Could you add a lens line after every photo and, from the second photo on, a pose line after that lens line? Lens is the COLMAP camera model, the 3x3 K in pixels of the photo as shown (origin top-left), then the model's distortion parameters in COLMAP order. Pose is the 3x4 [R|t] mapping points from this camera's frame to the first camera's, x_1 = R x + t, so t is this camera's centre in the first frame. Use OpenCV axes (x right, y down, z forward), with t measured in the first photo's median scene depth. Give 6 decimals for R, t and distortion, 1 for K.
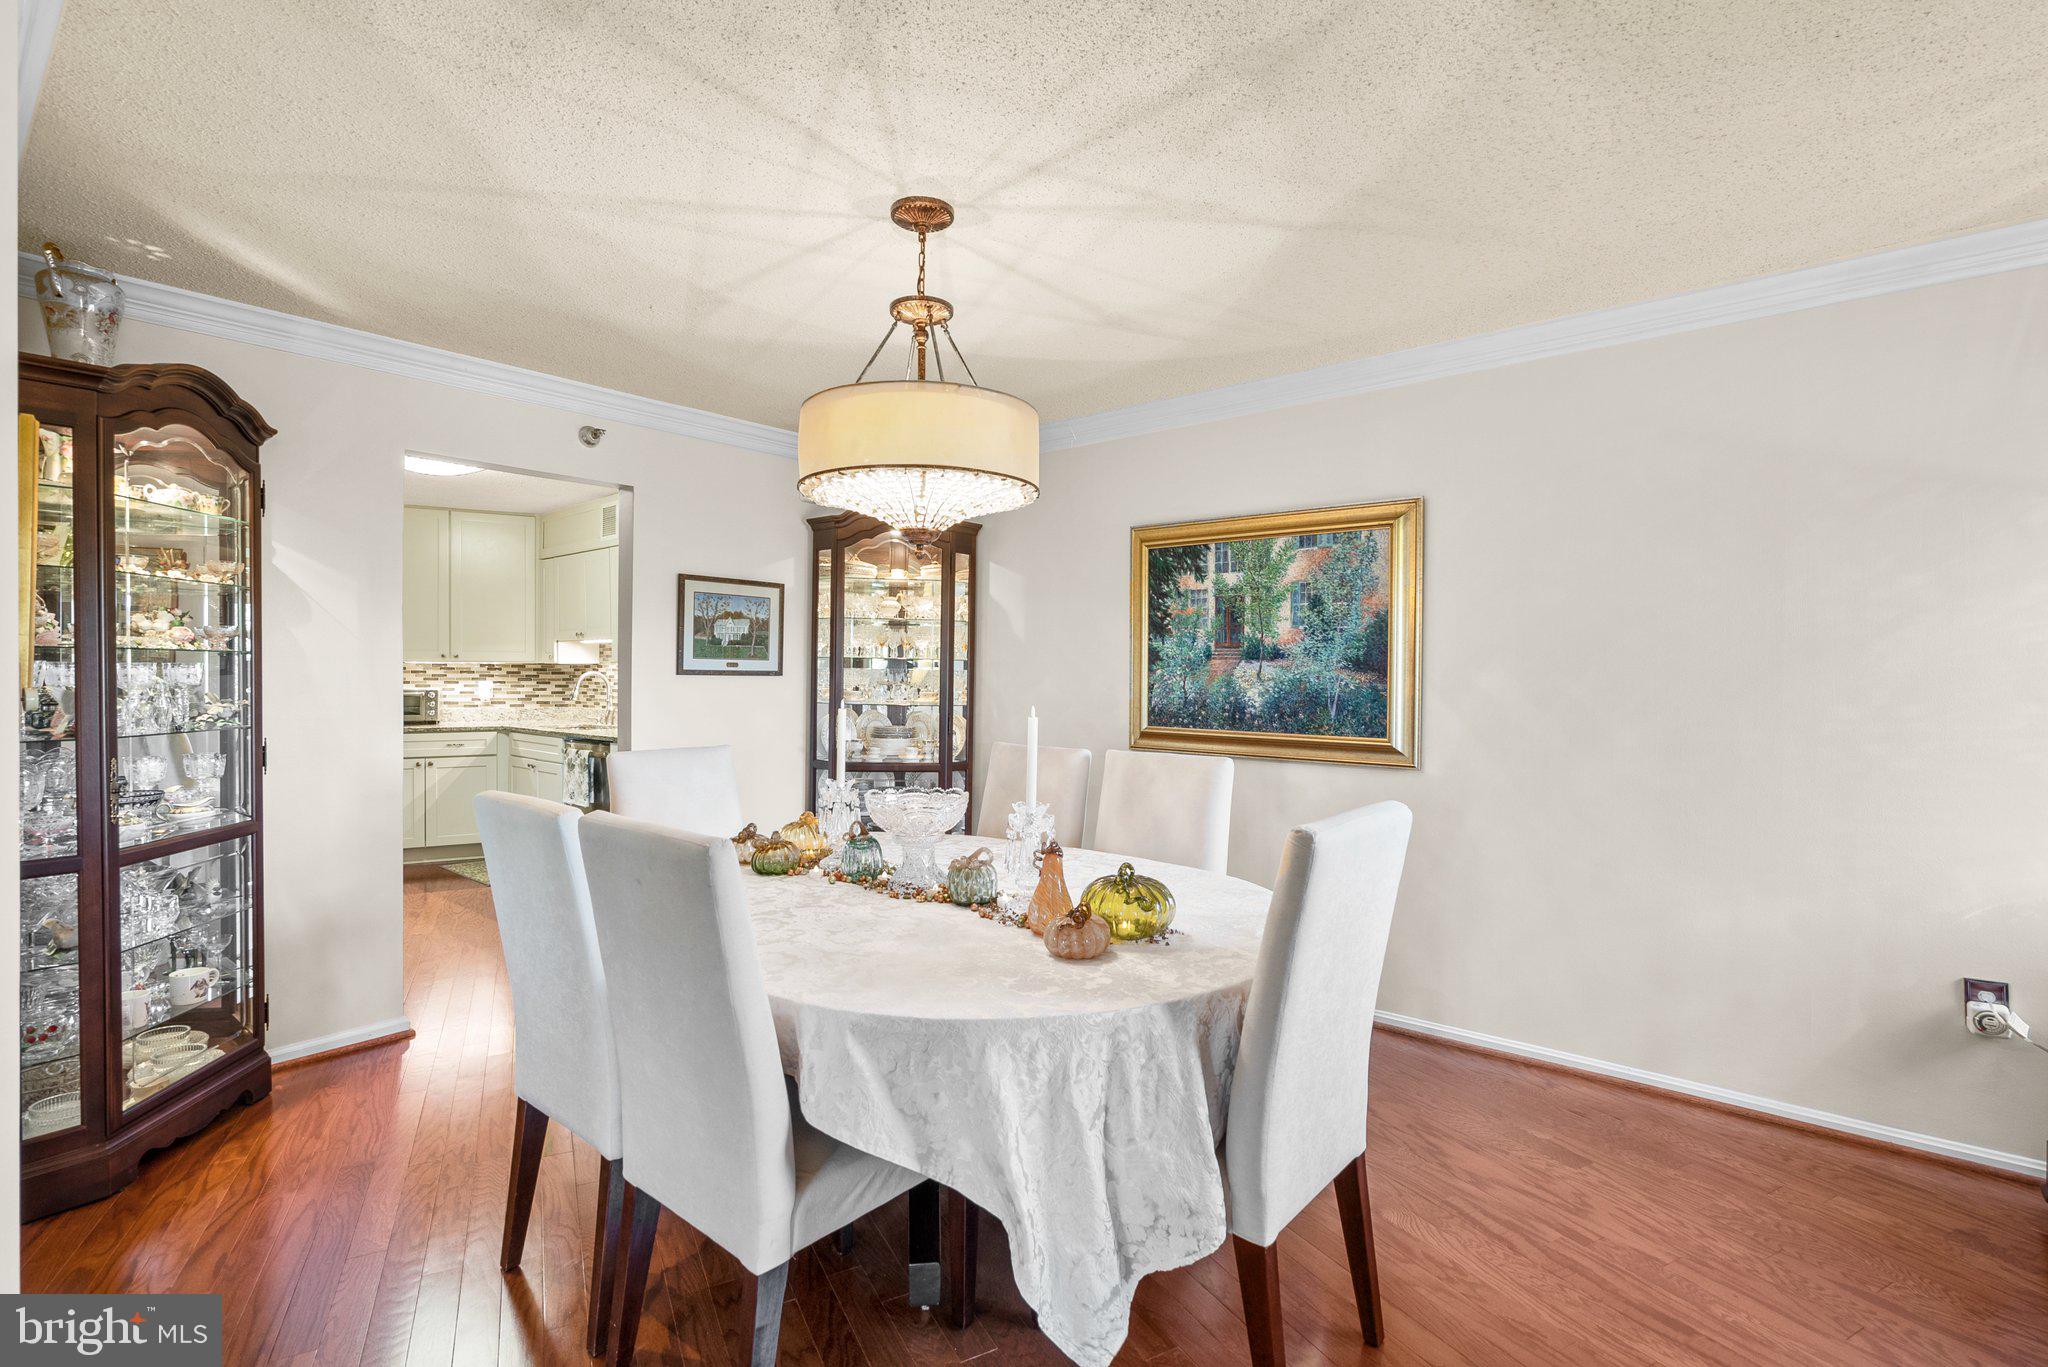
lens RADIAL K [[941.4, 0, 1029.6], [0, 941.4, 679.7], [0, 0, 1]] dist [0.001040, 0.000084]
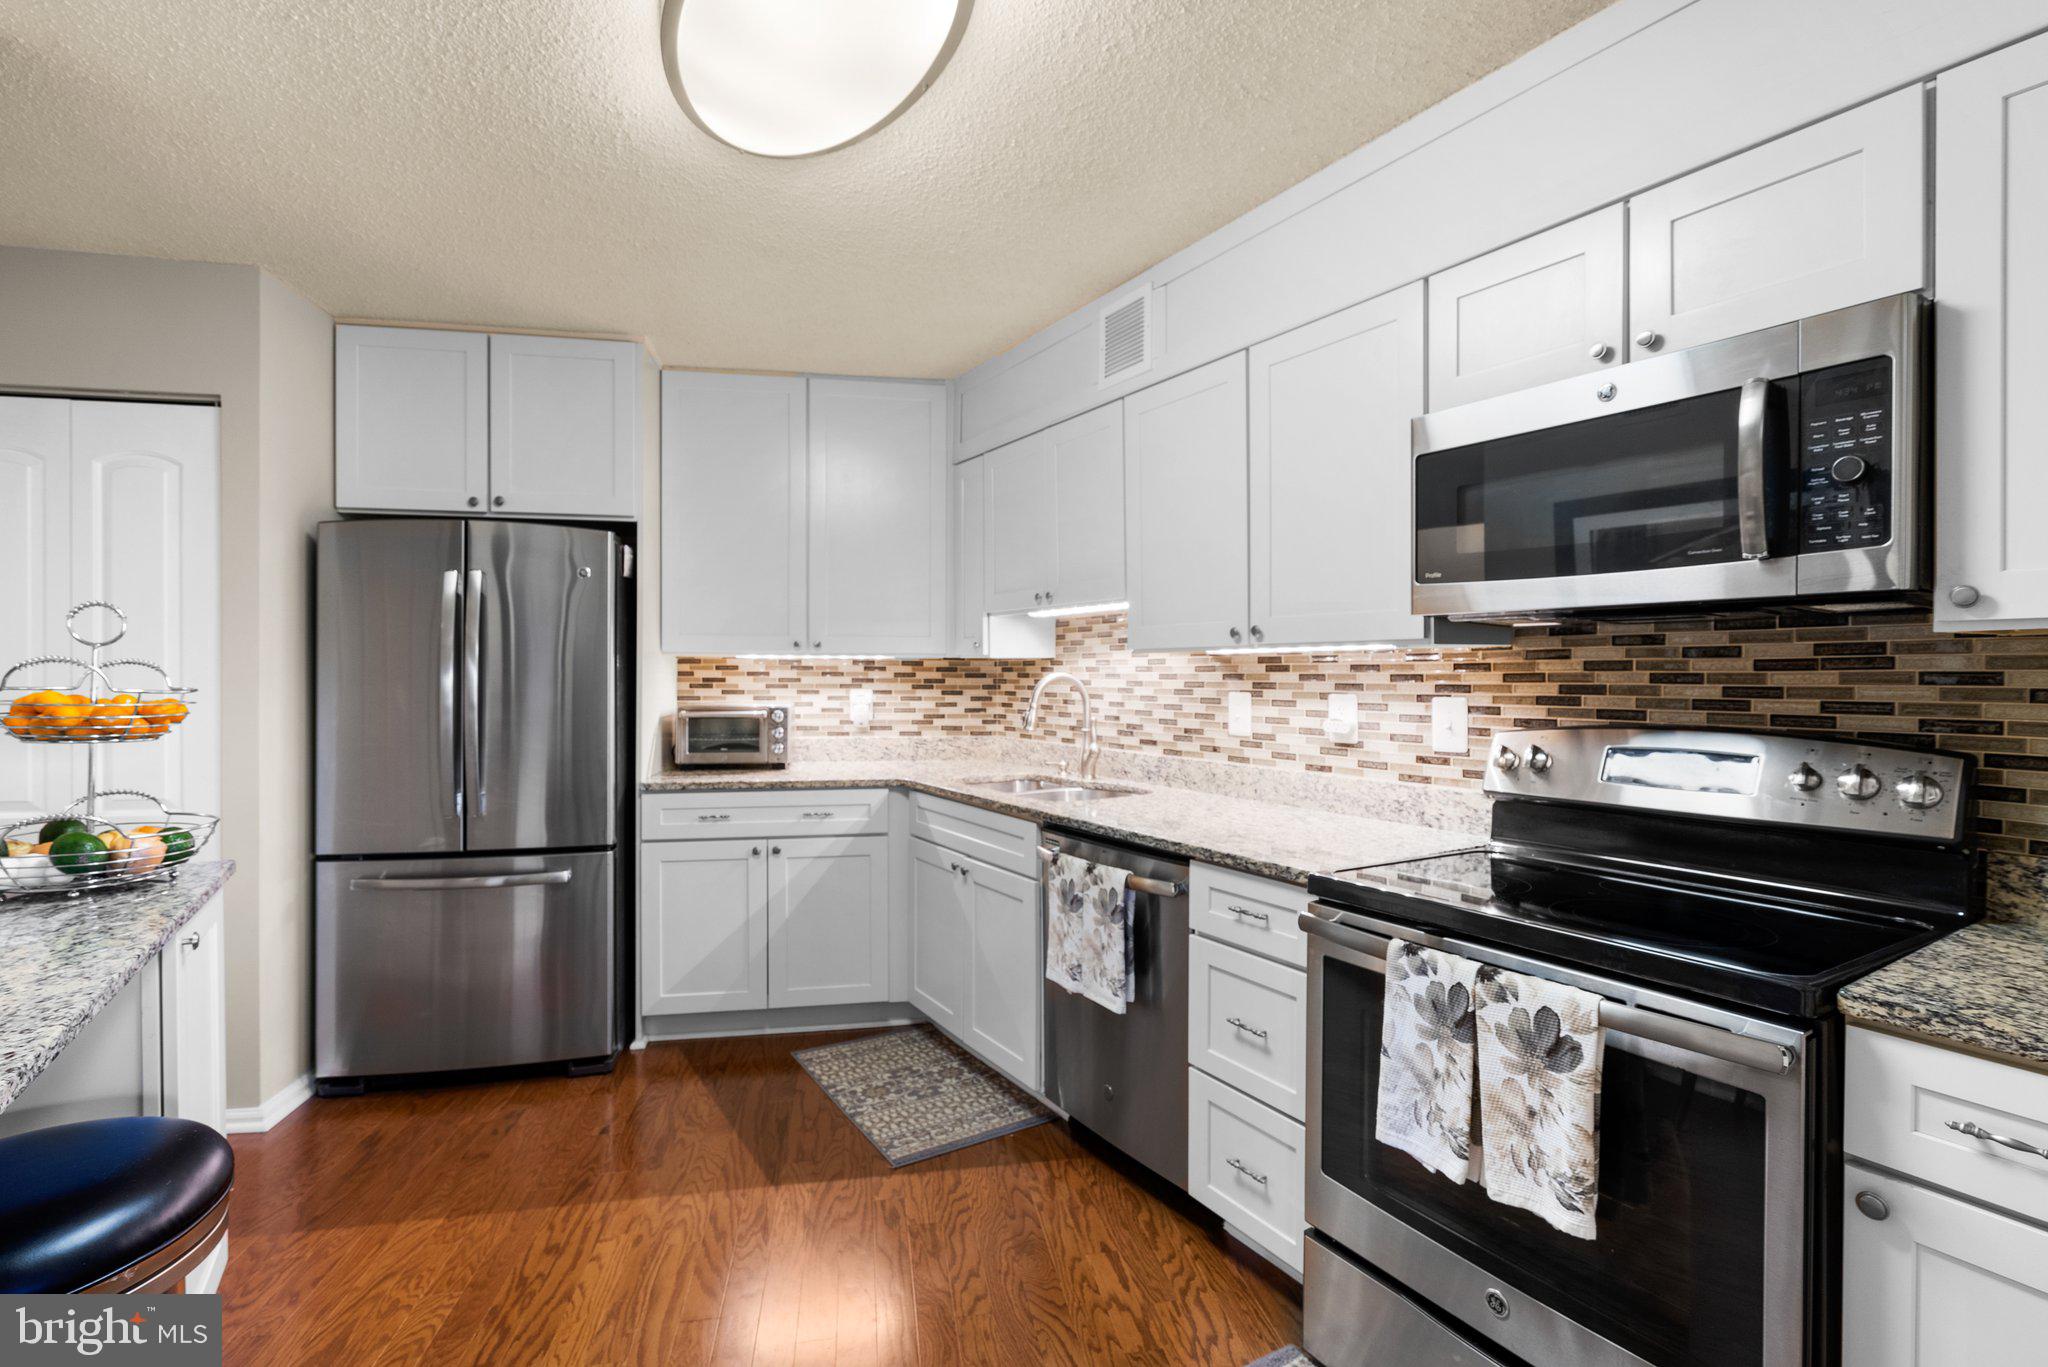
lens RADIAL K [[941.4, 0, 1020.9], [0, 941.4, 677.5], [0, 0, 1]] dist [0.001040, 0.000084]
pose [[0.952326, -0.000234, -0.305082, -0.324235], [-0.000157, 0.999999, -0.001258, -0.005349], [0.305082, 0.001246, 0.952325, 0.507584]]
